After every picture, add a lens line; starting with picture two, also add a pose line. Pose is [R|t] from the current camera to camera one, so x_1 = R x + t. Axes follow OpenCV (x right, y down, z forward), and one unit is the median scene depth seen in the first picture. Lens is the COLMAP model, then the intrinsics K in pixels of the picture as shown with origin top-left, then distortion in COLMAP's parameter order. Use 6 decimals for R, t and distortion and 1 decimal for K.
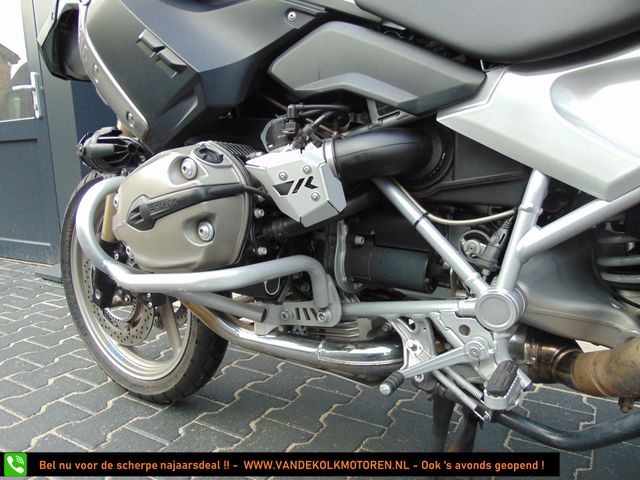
lens RADIAL K [[481.4, 0, 320.0], [0, 481.4, 240.0], [0, 0, 1]] dist [-0.025554, 0.064060]
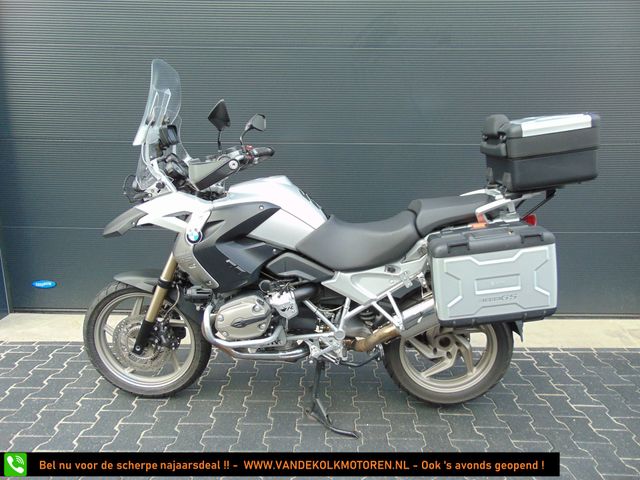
lens RADIAL K [[481.4, 0, 320.0], [0, 481.4, 240.0], [0, 0, 1]] dist [-0.025554, 0.064060]
pose [[0.860351, -0.080999, 0.503225, -1.322723], [0.057391, 0.996408, 0.062263, -0.690897], [-0.506460, -0.024688, 0.861910, -1.768877]]
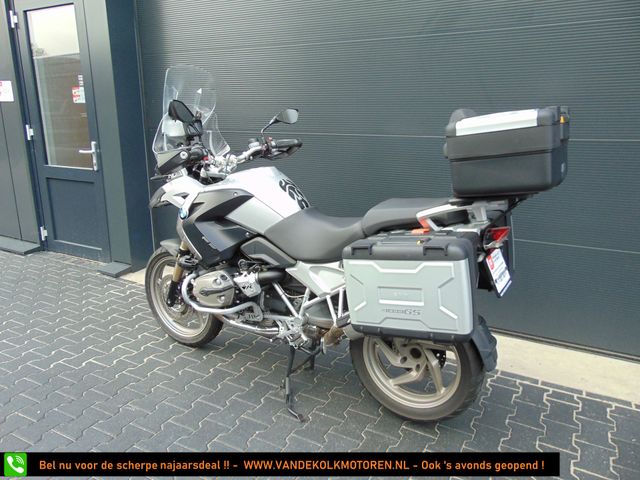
lens RADIAL K [[481.4, 0, 320.0], [0, 481.4, 240.0], [0, 0, 1]] dist [-0.025554, 0.064060]
pose [[0.998747, 0.021894, 0.044996, 0.297681], [-0.025590, 0.996197, 0.083286, -0.702767], [-0.043002, -0.084333, 0.995509, -2.376825]]
